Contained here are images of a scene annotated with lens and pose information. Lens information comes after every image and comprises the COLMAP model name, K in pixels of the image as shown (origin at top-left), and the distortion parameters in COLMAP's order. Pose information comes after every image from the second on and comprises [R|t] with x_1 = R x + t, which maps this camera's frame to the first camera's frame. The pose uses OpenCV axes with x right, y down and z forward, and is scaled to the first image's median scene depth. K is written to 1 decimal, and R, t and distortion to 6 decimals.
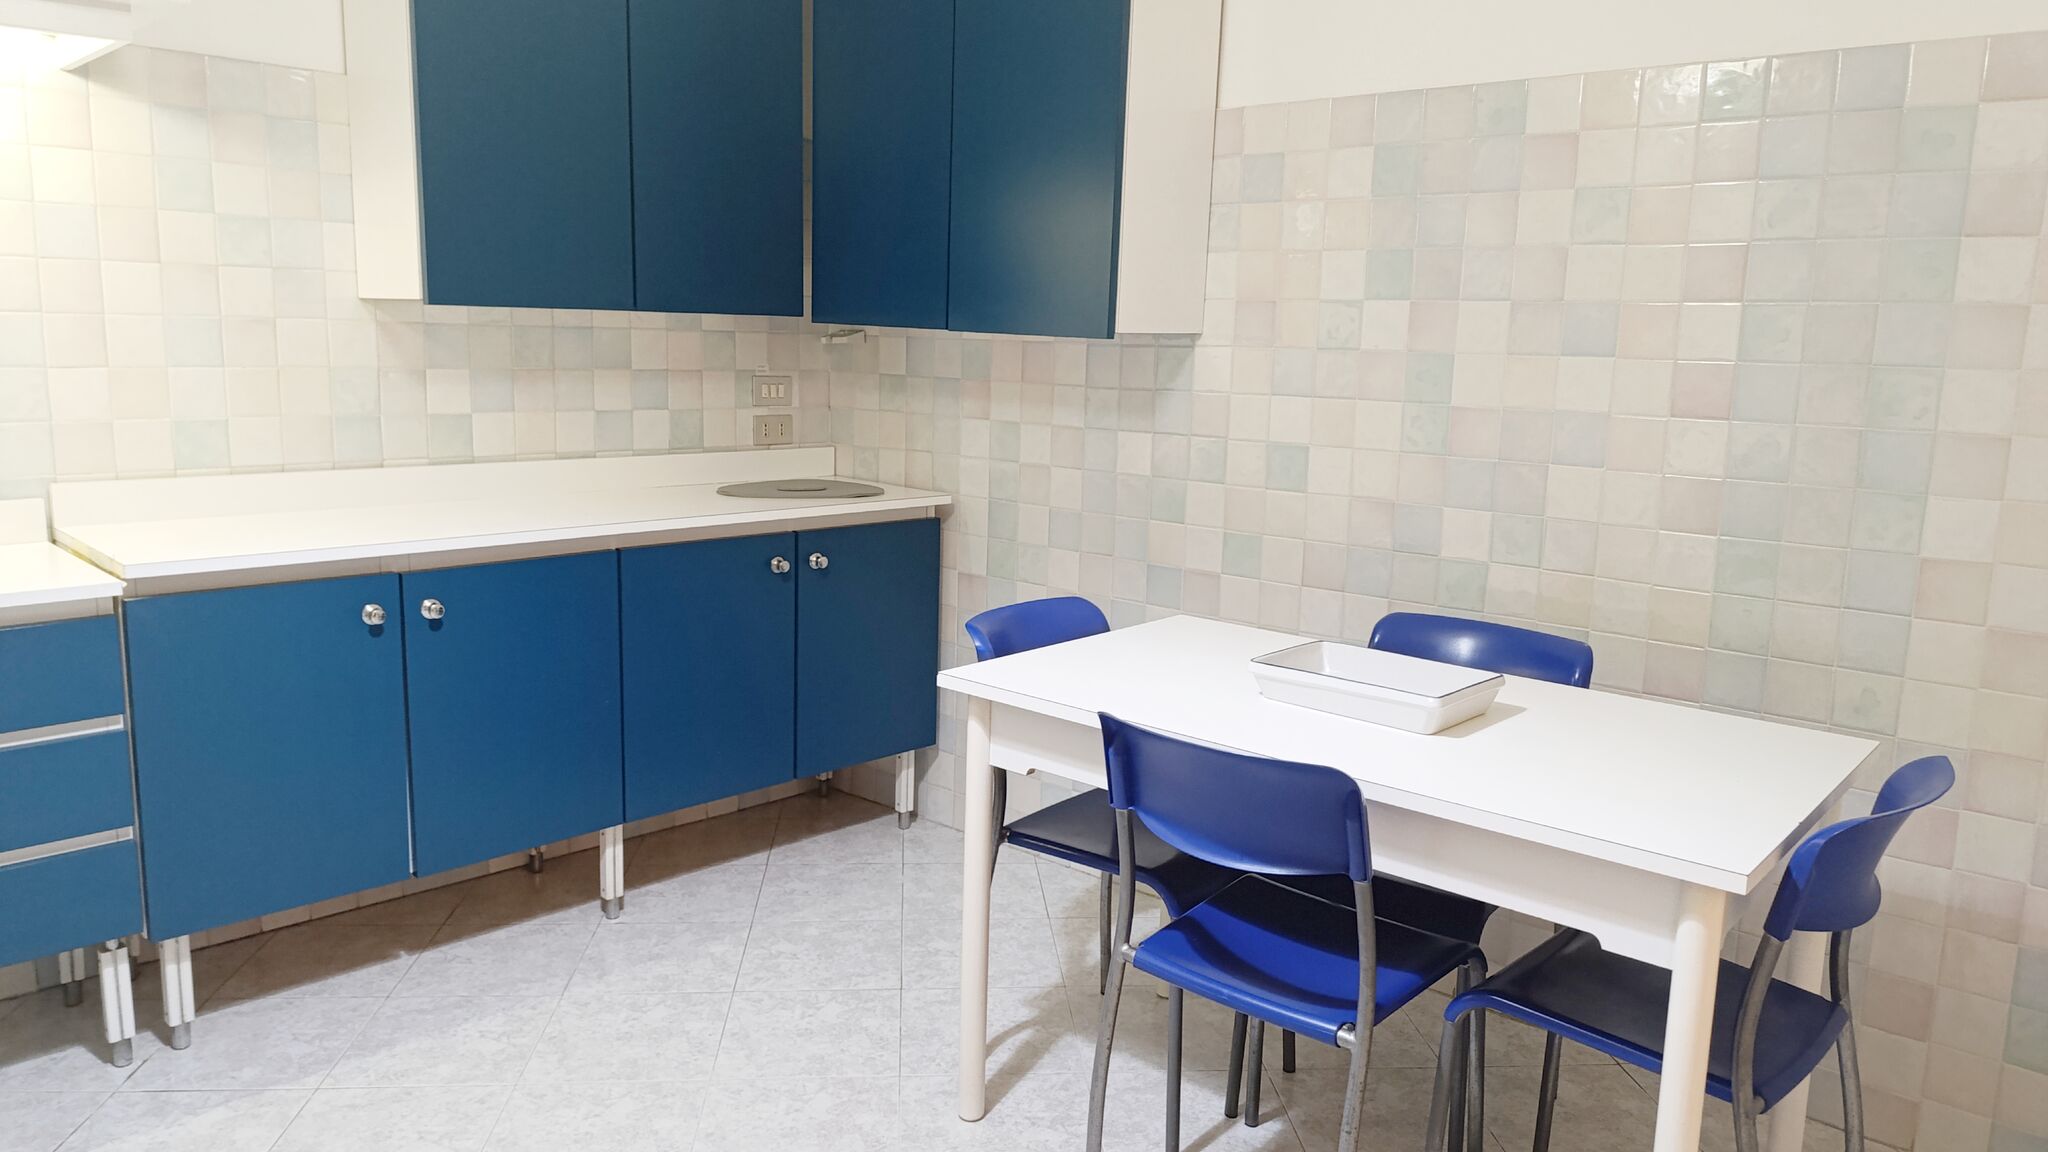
lens RADIAL K [[1414.6, 0, 1036.8], [0, 1414.6, 565.5], [0, 0, 1]] dist [0.064590, -0.071823]
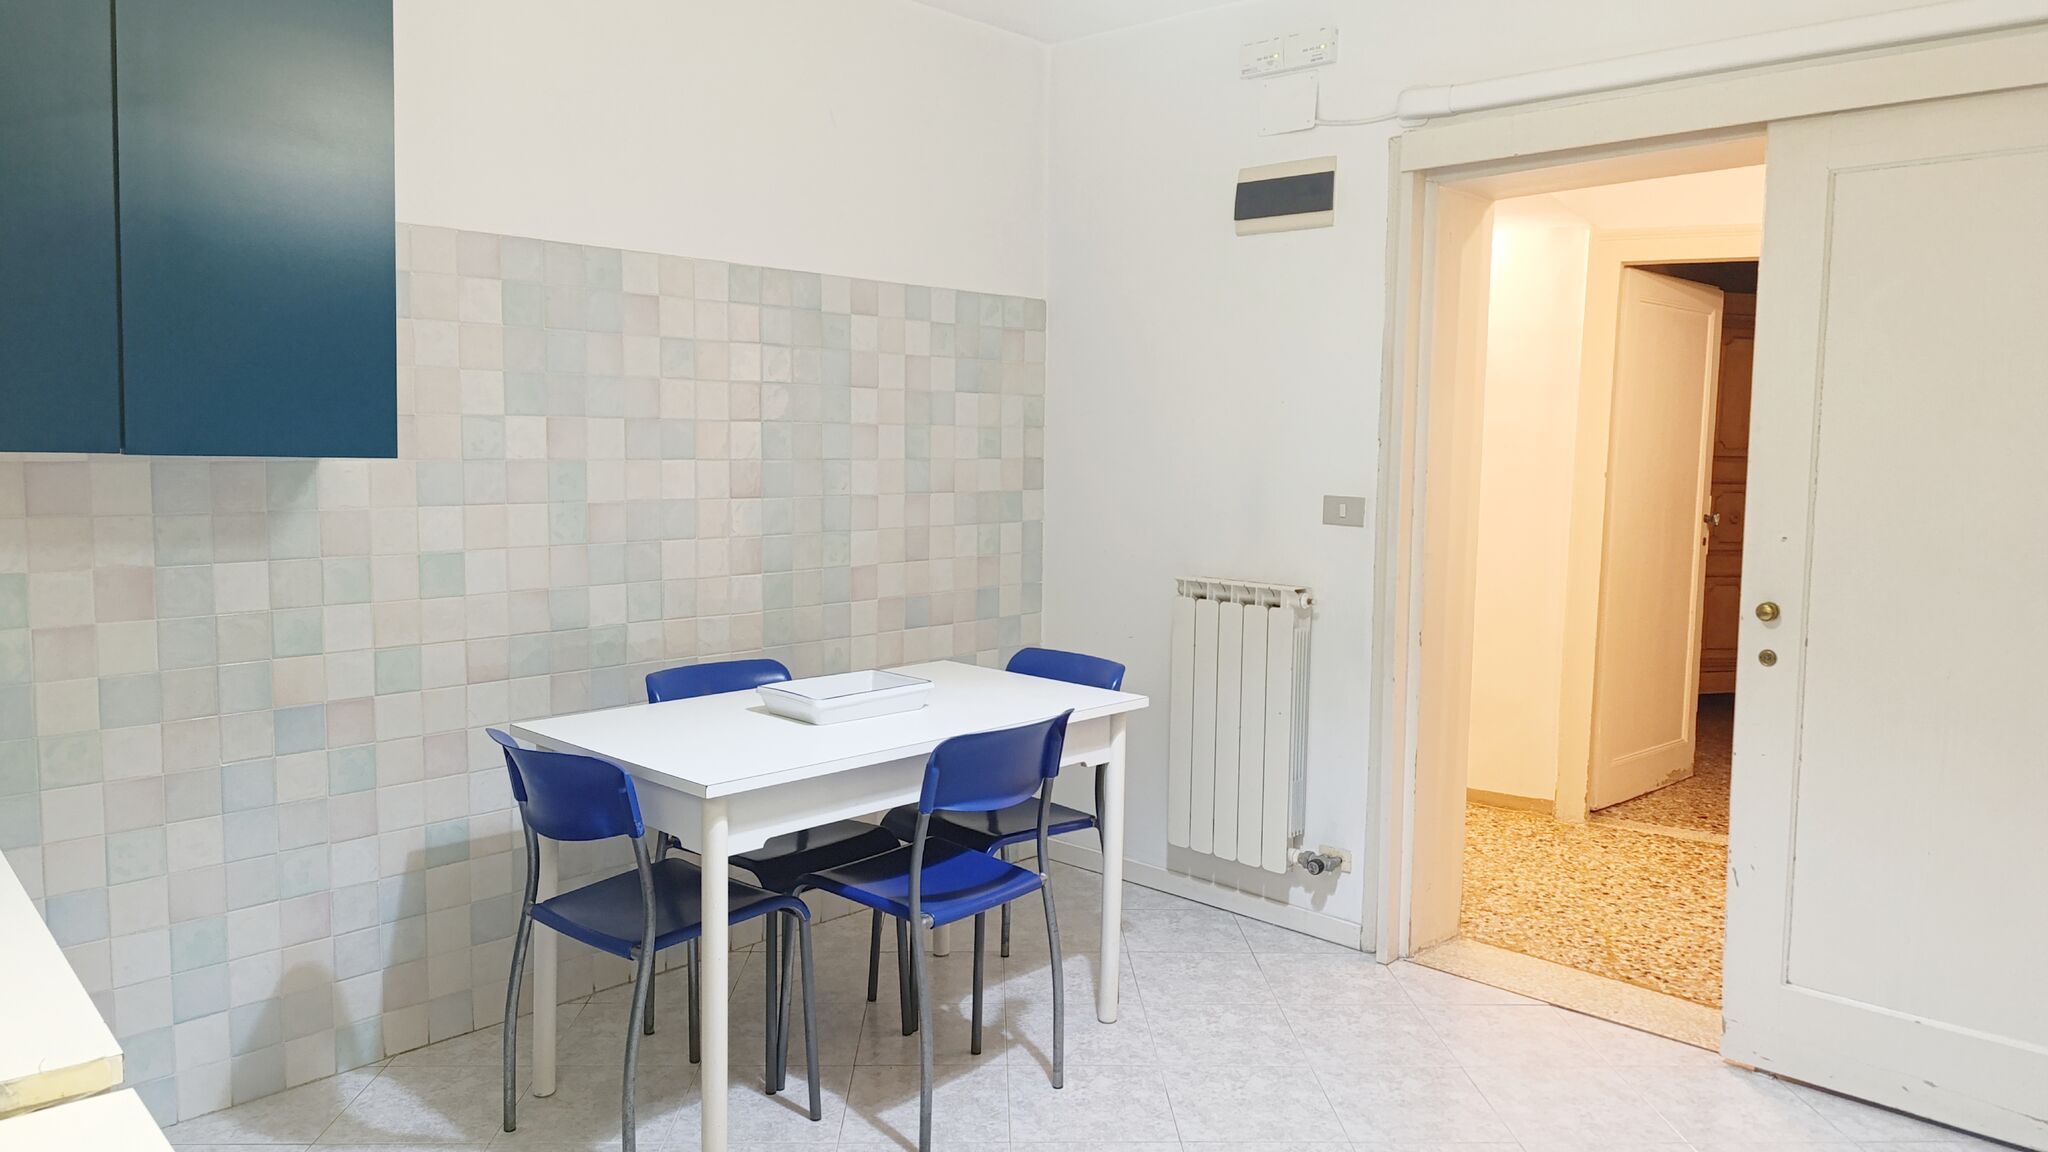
lens RADIAL K [[1414.6, 0, 1036.8], [0, 1414.6, 565.5], [0, 0, 1]] dist [0.064590, -0.071823]
pose [[0.033333, -0.119664, 0.992255, -0.763834], [0.146670, 0.982643, 0.113578, -0.119027], [-0.988624, 0.141748, 0.050305, 0.477883]]
